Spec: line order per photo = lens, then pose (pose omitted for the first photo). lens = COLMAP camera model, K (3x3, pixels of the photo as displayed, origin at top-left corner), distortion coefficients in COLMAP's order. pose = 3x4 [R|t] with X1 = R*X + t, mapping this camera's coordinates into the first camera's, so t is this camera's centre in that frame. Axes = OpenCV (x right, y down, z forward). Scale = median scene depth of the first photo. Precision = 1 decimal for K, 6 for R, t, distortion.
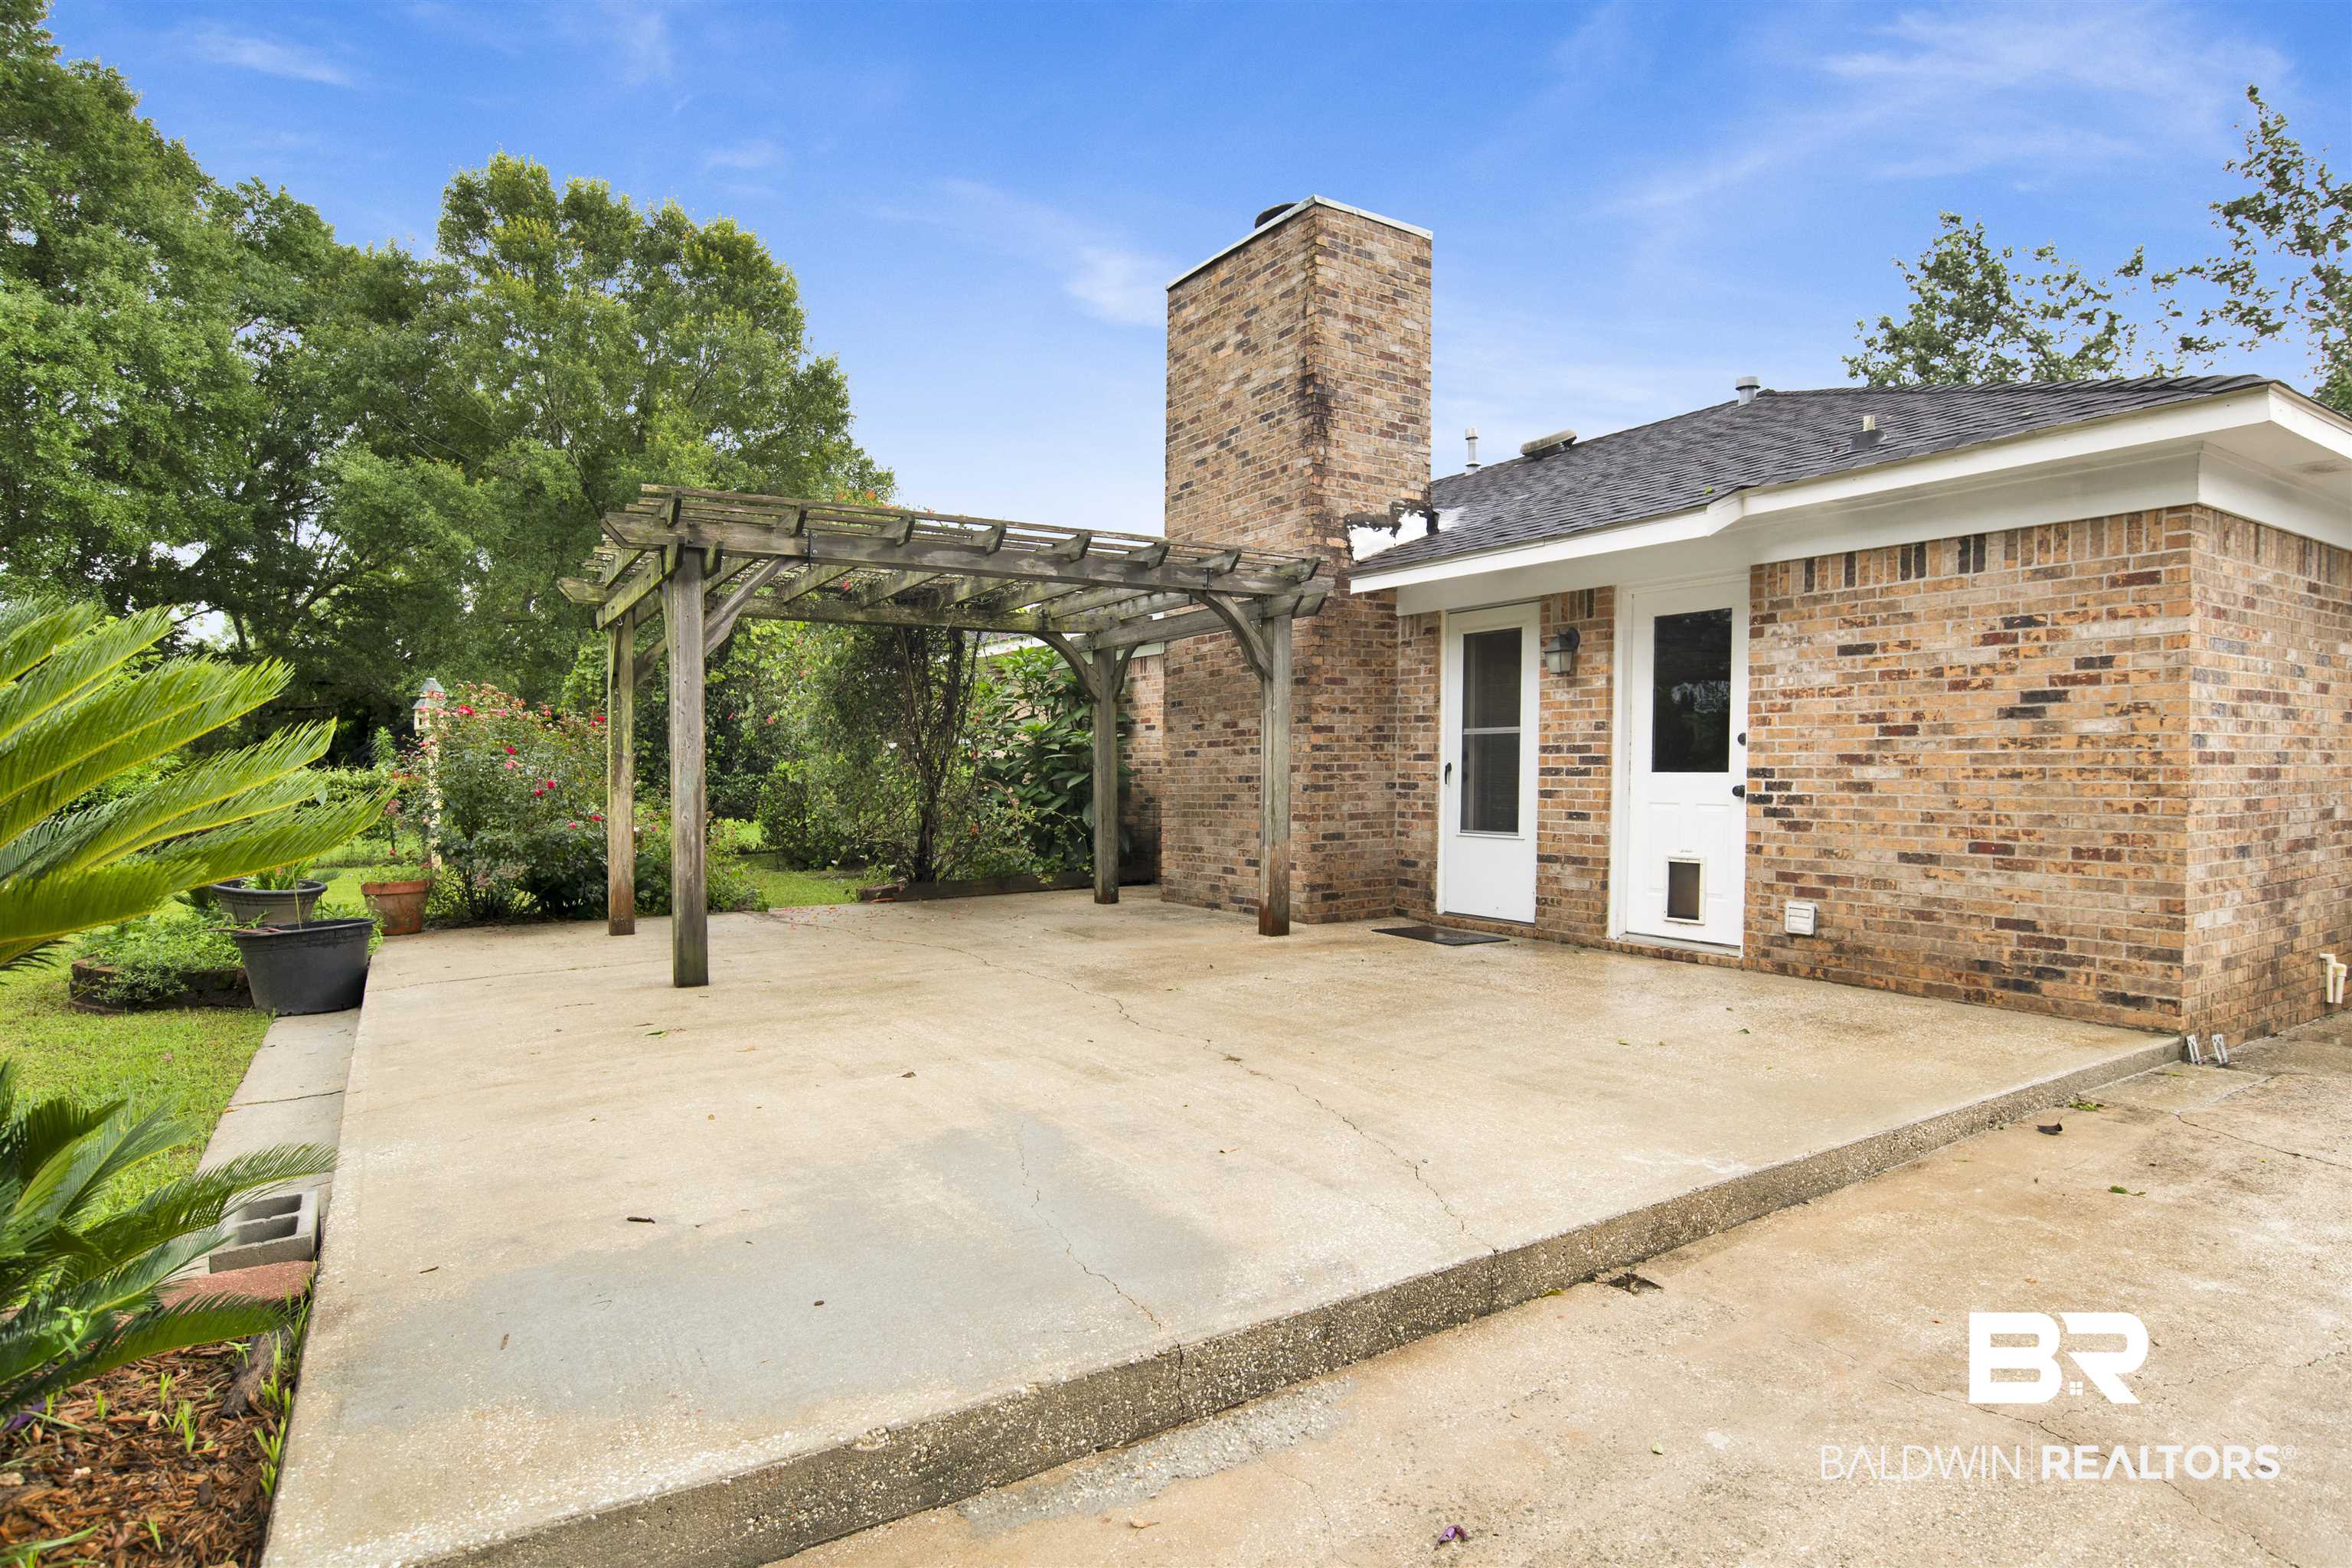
lens RADIAL K [[1244.7, 0, 1210.7], [0, 1244.7, 778.8], [0, 0, 1]] dist [-0.063131, 0.024521]
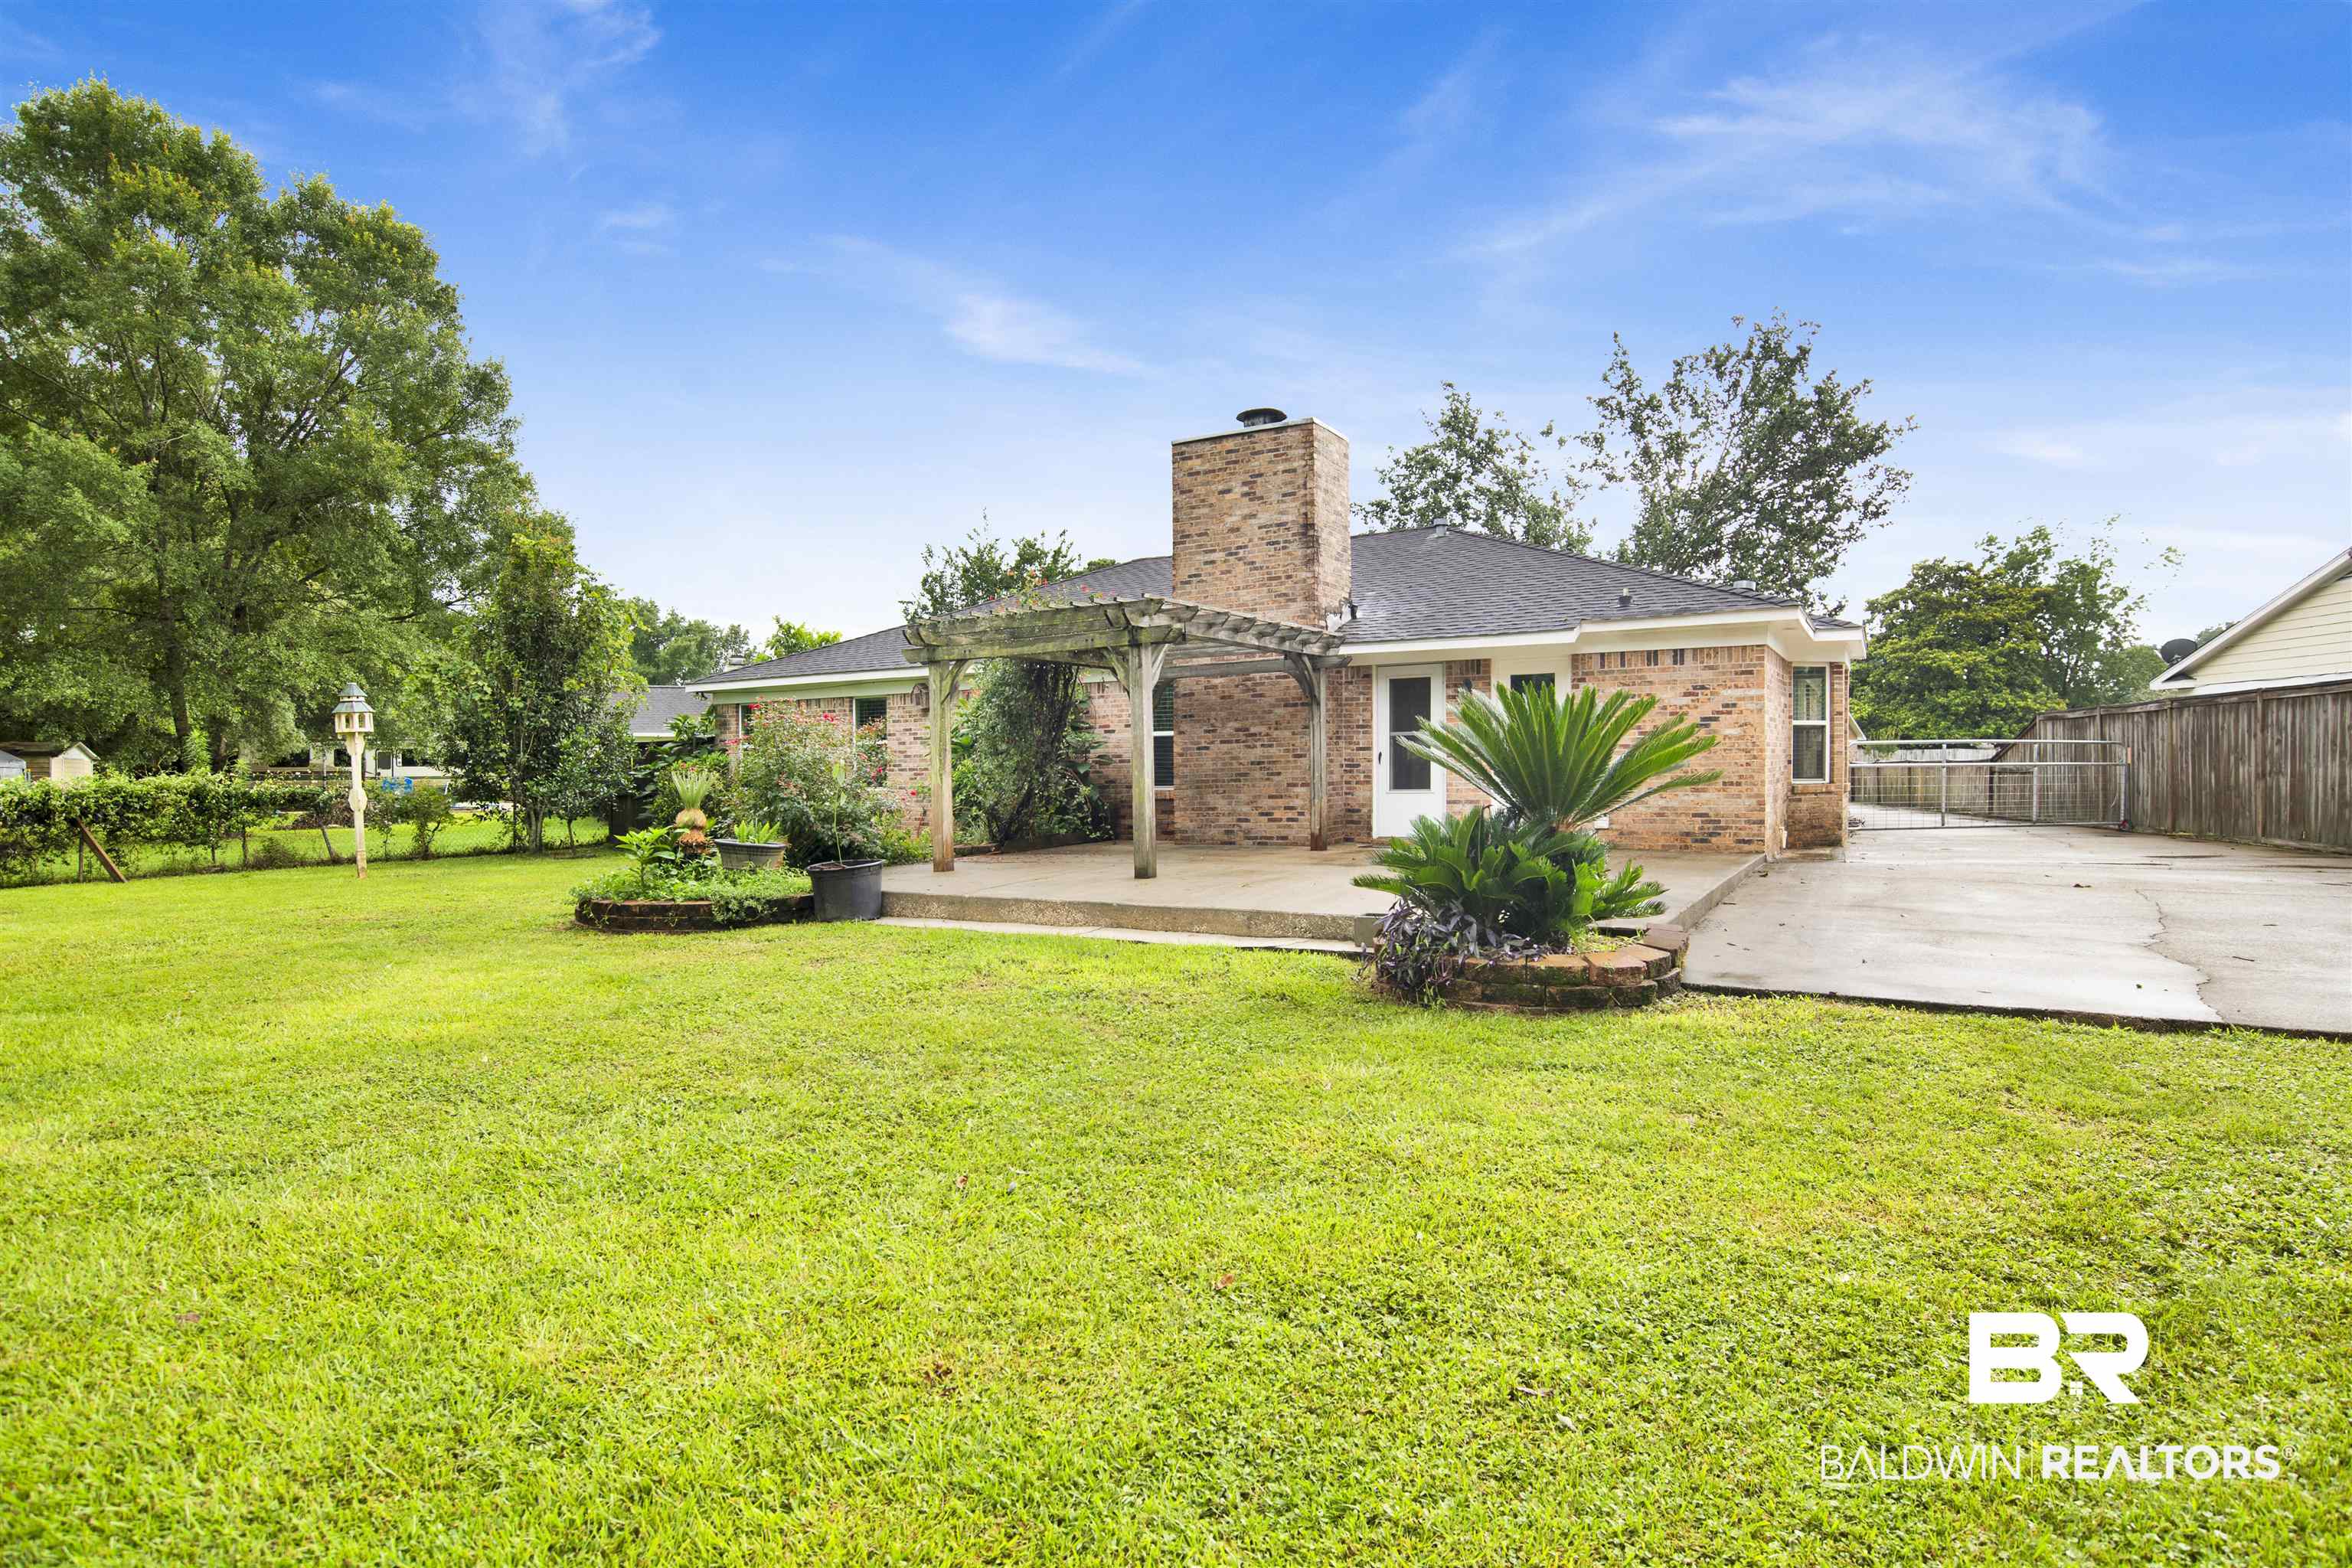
lens RADIAL K [[1244.7, 0, 1210.7], [0, 1244.7, 778.8], [0, 0, 1]] dist [-0.063131, 0.024521]
pose [[0.885298, -0.014179, 0.464807, -0.824422], [0.016714, 0.999859, -0.001333, 0.023052], [-0.464723, 0.008950, 0.885411, -0.434917]]
